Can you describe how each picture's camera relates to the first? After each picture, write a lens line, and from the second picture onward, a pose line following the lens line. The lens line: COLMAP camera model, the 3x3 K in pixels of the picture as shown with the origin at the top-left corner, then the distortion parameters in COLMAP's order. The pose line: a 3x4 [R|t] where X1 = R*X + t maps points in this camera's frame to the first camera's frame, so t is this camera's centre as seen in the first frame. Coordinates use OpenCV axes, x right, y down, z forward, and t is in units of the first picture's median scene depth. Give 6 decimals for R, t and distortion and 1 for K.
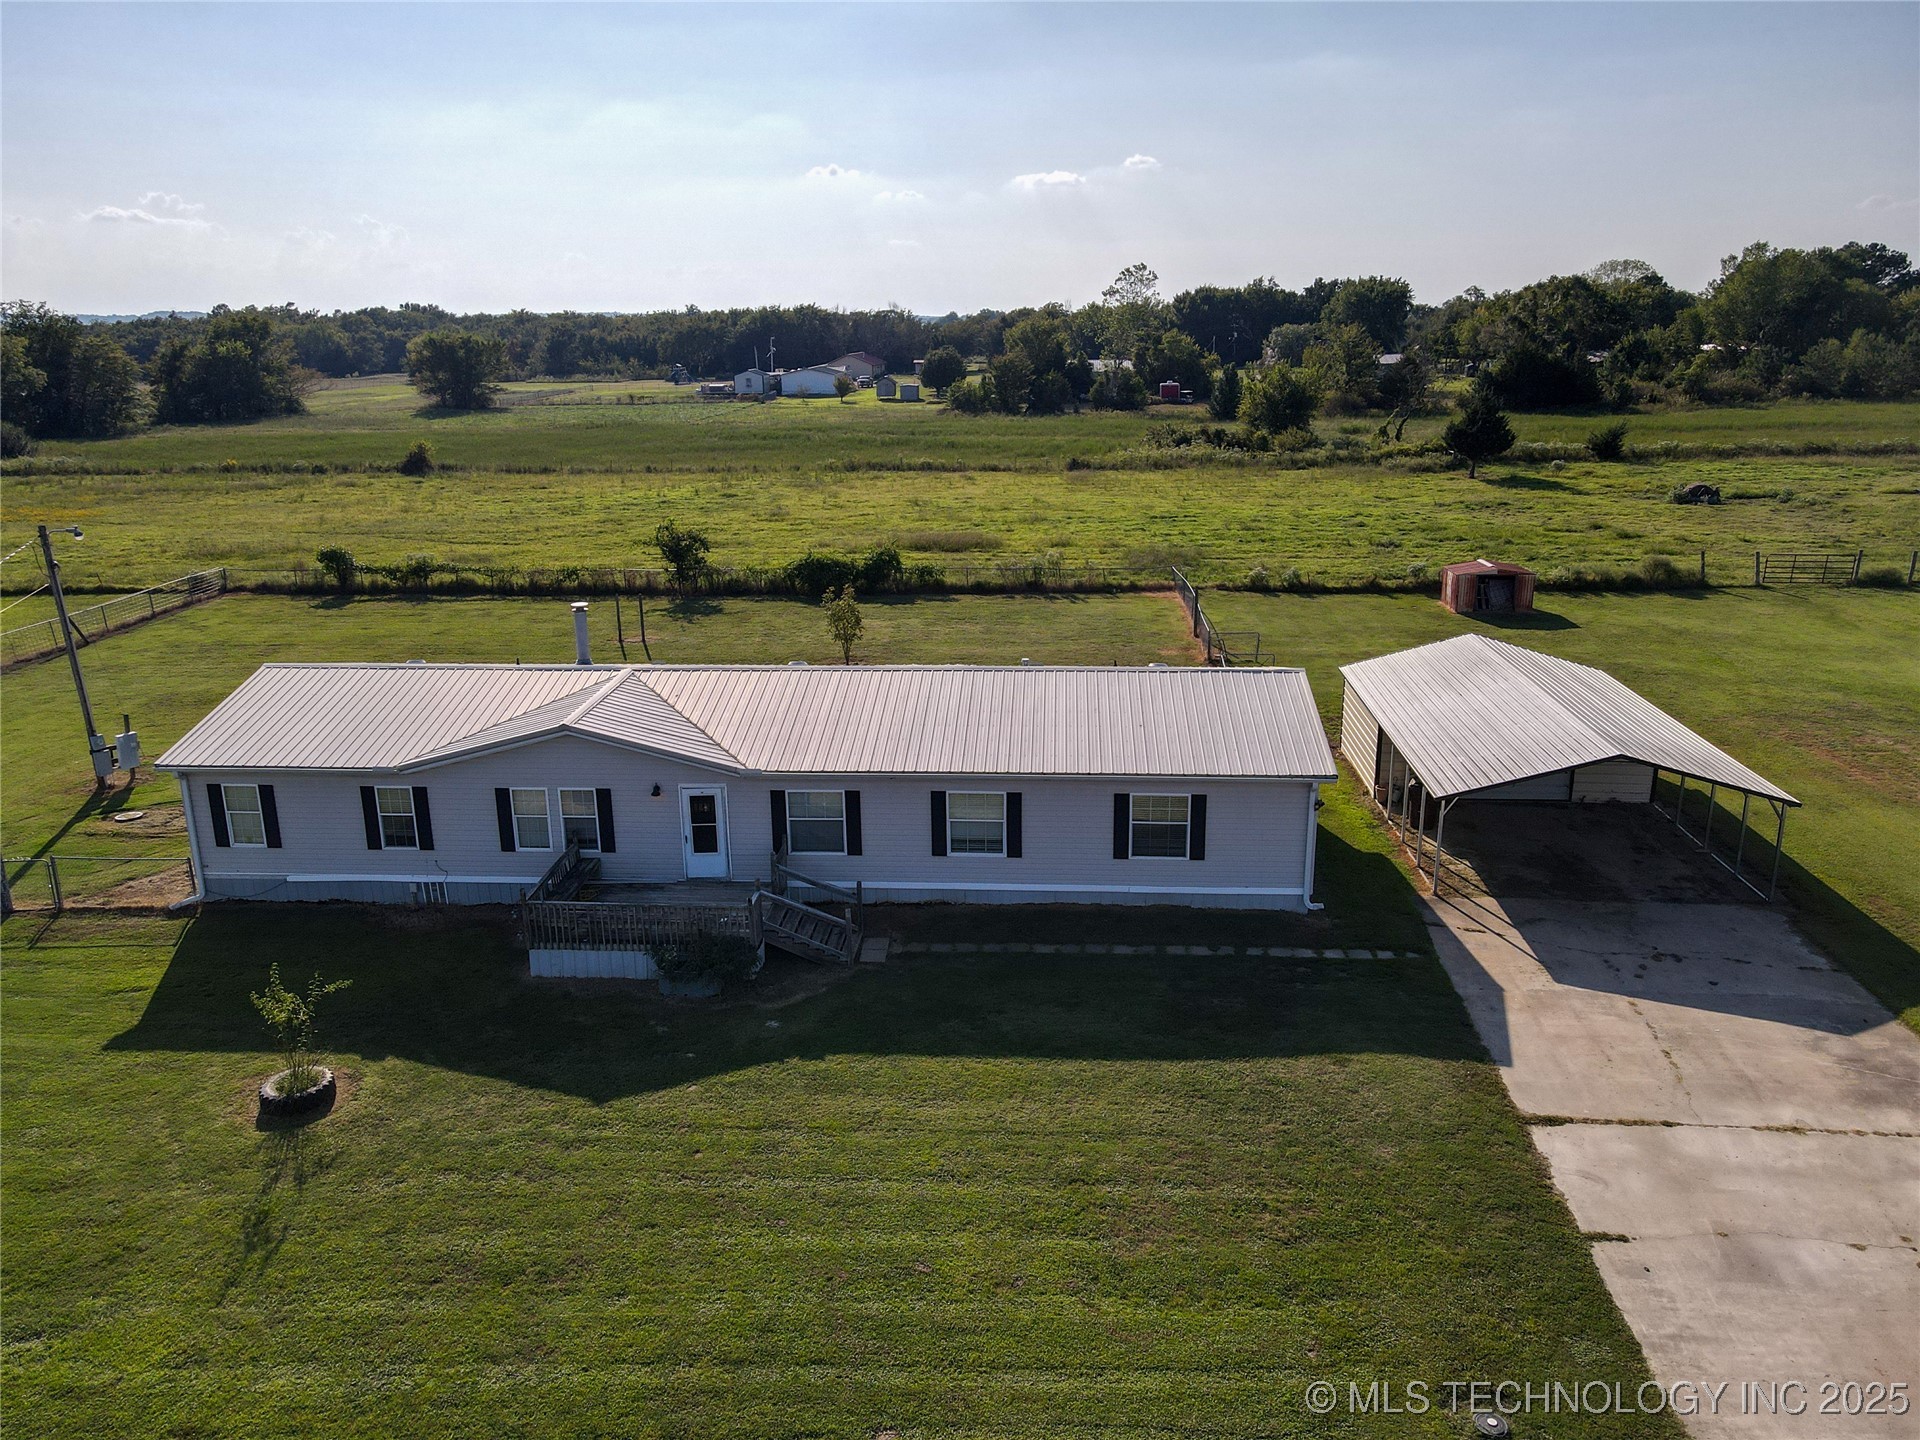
lens RADIAL K [[1402.5, 0, 966.0], [0, 1402.5, 730.6], [0, 0, 1]] dist [0.002747, 0.025812]
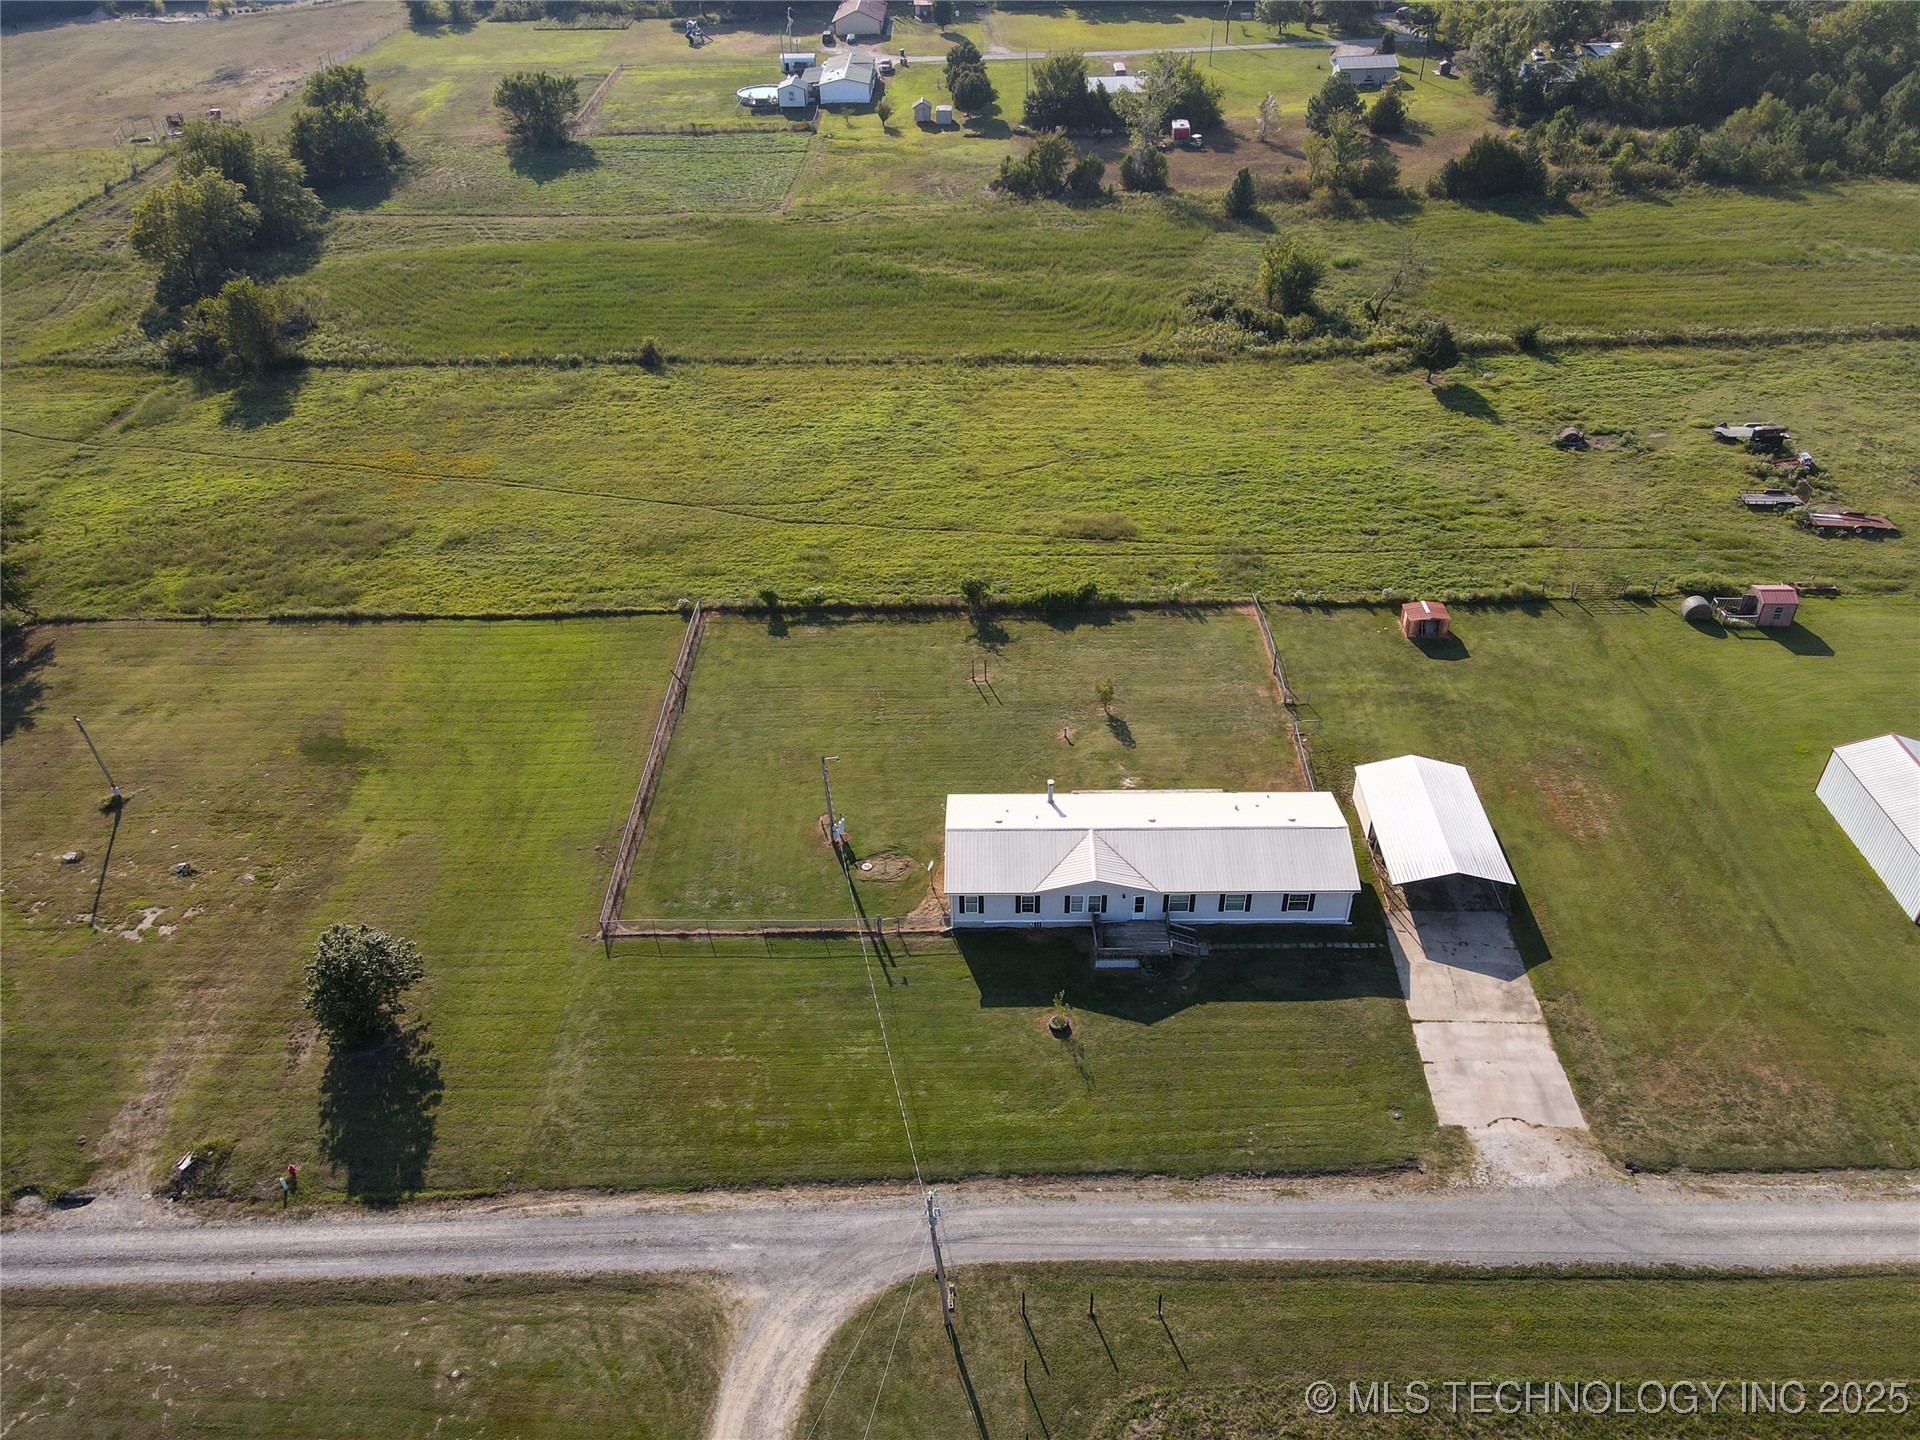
lens RADIAL K [[1402.5, 0, 969.1], [0, 1402.5, 726.7], [0, 0, 1]] dist [0.002747, 0.025812]
pose [[0.998209, -0.039941, 0.044535, -0.625903], [0.021710, 0.935575, 0.352461, -1.247046], [-0.055743, -0.350863, 0.934766, -1.473440]]
